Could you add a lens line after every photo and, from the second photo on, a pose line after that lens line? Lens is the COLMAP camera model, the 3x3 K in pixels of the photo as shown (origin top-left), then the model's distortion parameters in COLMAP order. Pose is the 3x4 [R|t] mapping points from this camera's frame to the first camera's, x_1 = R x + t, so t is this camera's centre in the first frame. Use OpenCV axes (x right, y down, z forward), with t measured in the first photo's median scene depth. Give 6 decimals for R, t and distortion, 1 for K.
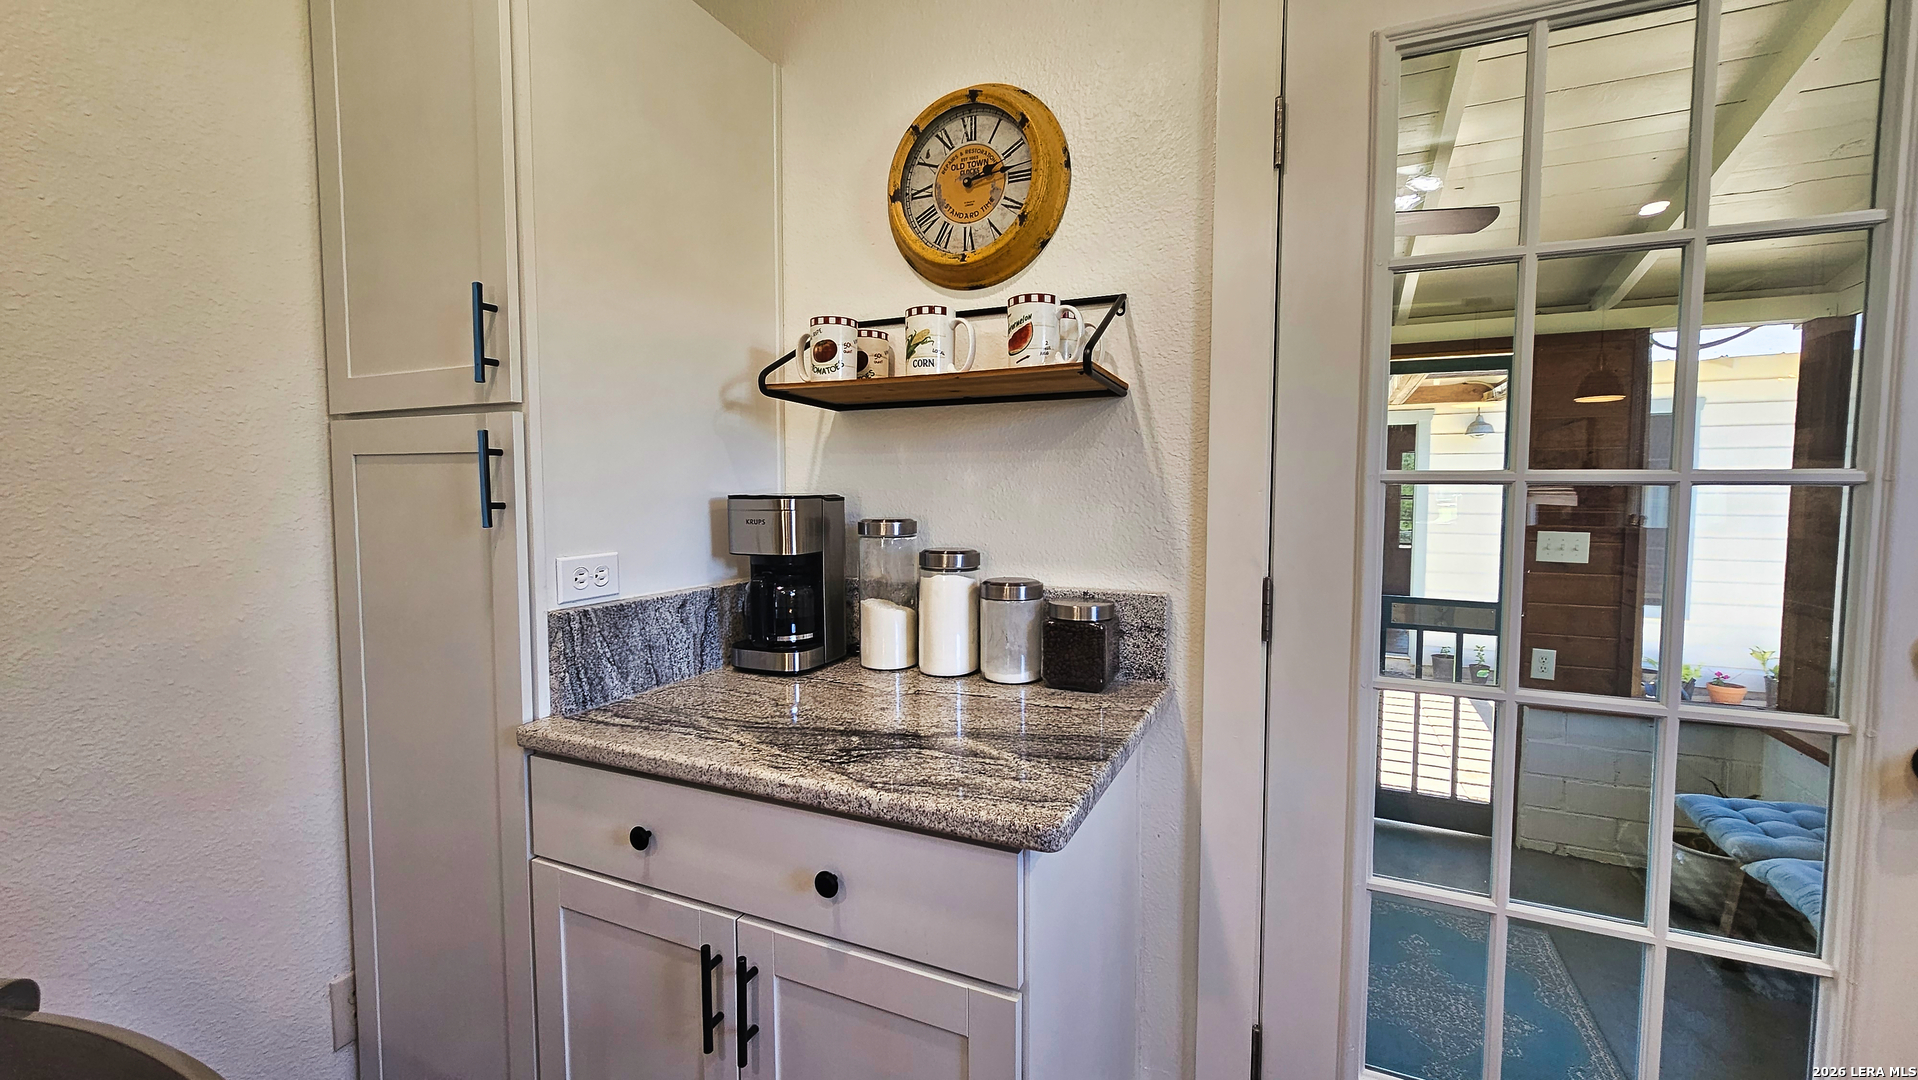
lens RADIAL K [[789.1, 0, 950.7], [0, 789.1, 539.1], [0, 0, 1]] dist [-0.001583, 0.000466]
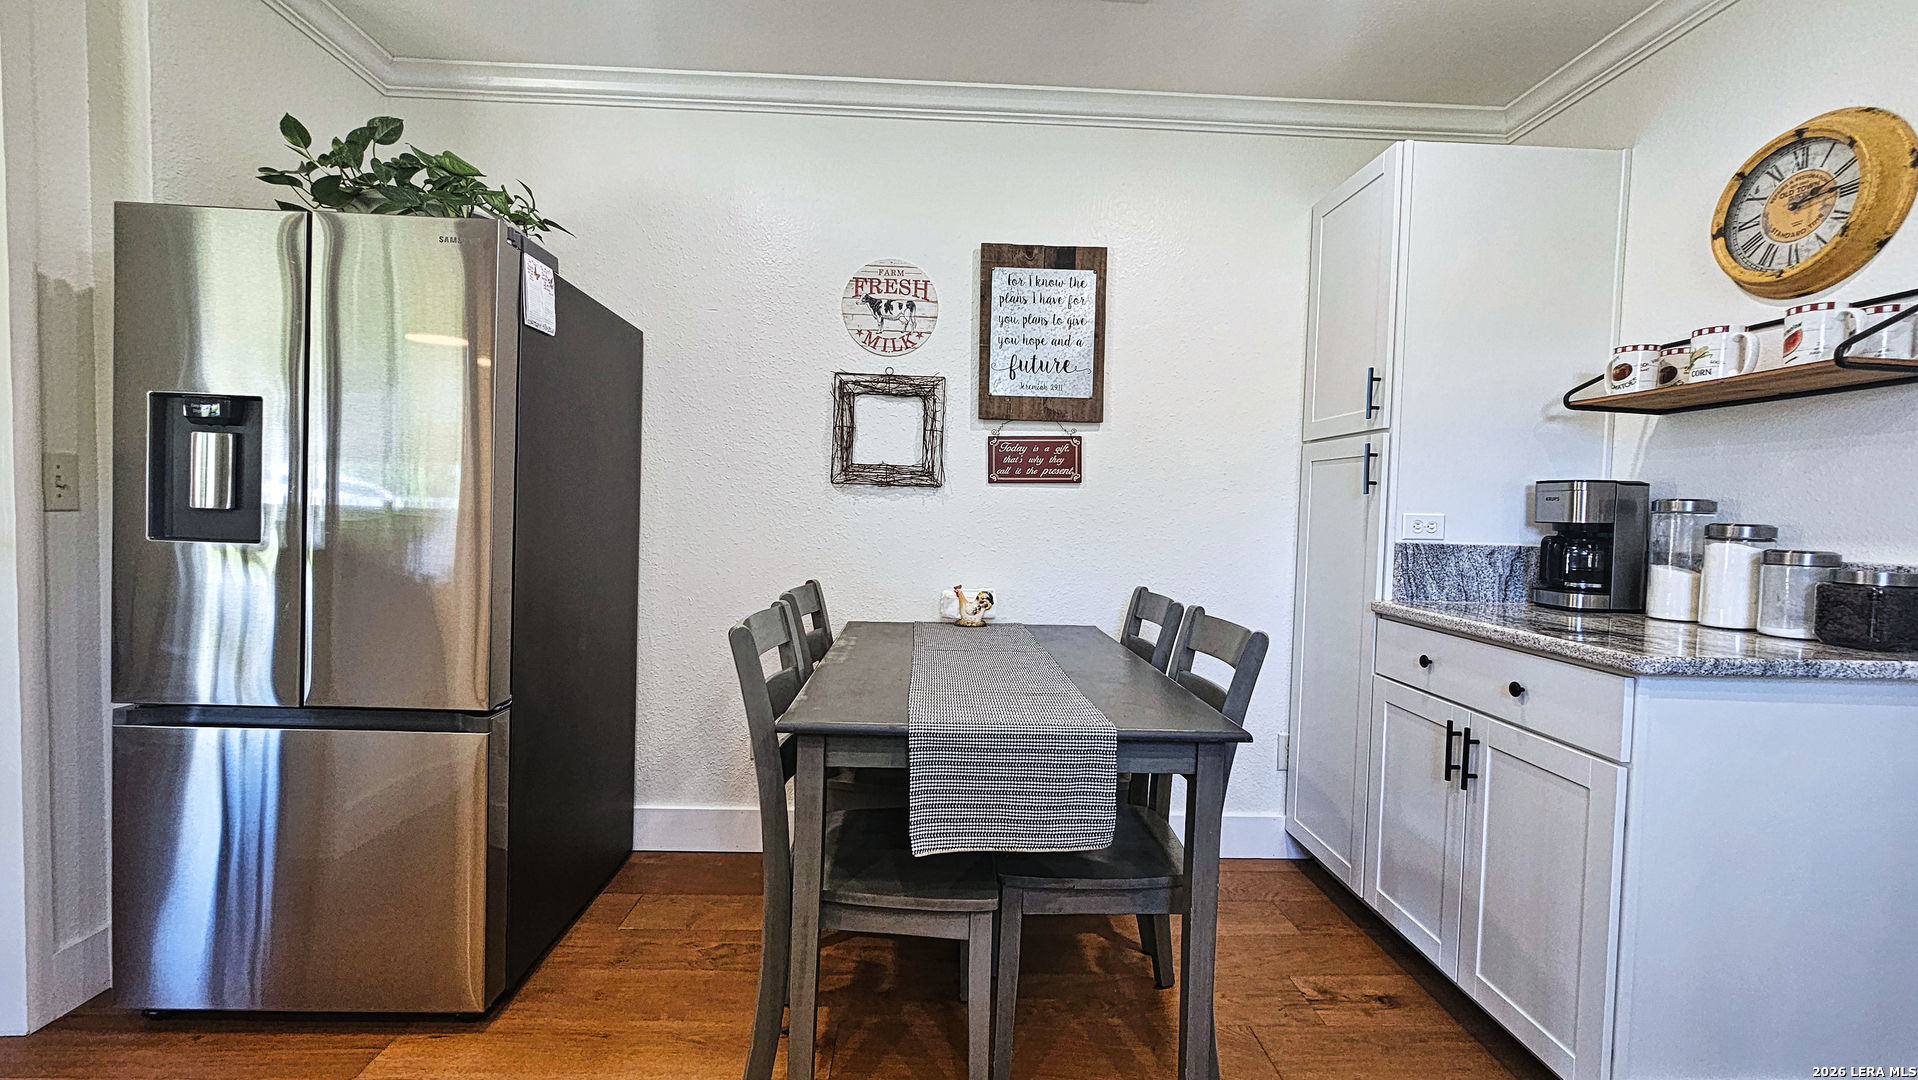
lens RADIAL K [[789.1, 0, 950.7], [0, 789.1, 539.1], [0, 0, 1]] dist [-0.001583, 0.000466]
pose [[0.451355, 0.047329, -0.891089, 0.526100], [-0.081727, 0.996588, 0.011536, 0.121185], [0.888594, 0.067619, 0.453683, -0.595636]]
